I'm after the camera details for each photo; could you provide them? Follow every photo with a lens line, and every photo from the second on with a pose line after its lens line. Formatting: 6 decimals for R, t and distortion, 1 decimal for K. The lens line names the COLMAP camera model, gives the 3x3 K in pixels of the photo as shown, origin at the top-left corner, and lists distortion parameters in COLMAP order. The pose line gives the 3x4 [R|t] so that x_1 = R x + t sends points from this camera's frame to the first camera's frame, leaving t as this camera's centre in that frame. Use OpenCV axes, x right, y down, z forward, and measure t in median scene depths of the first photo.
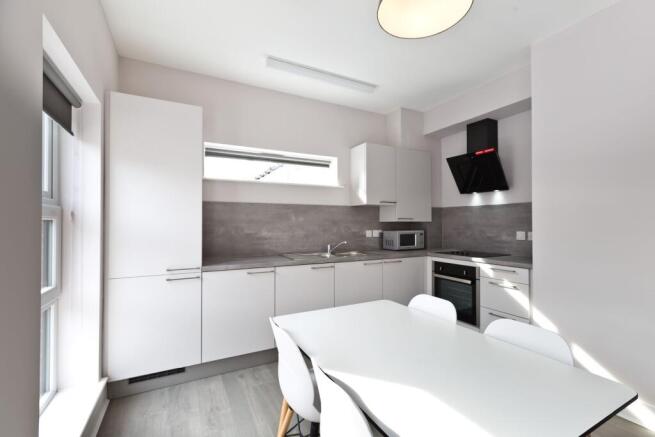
lens RADIAL K [[292.5, 0, 327.5], [0, 292.5, 218.5], [0, 0, 1]] dist [0.003846, 0.000344]
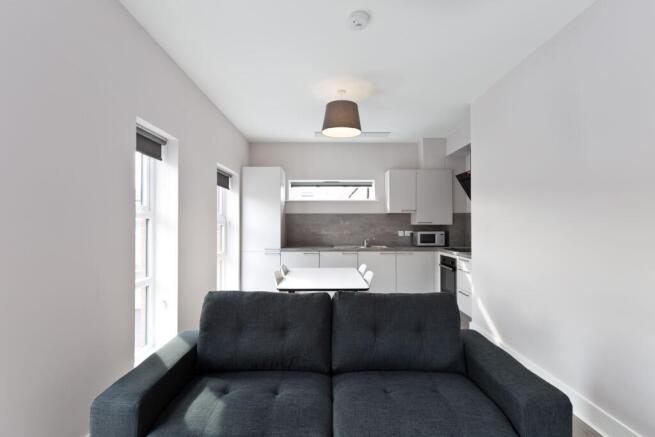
lens RADIAL K [[292.5, 0, 327.5], [0, 292.5, 218.5], [0, 0, 1]] dist [0.003846, 0.000344]
pose [[0.887341, -0.007540, -0.461052, 0.519255], [0.008744, 0.999962, 0.000476, -0.023639], [0.461030, -0.004454, 0.887373, -0.407811]]
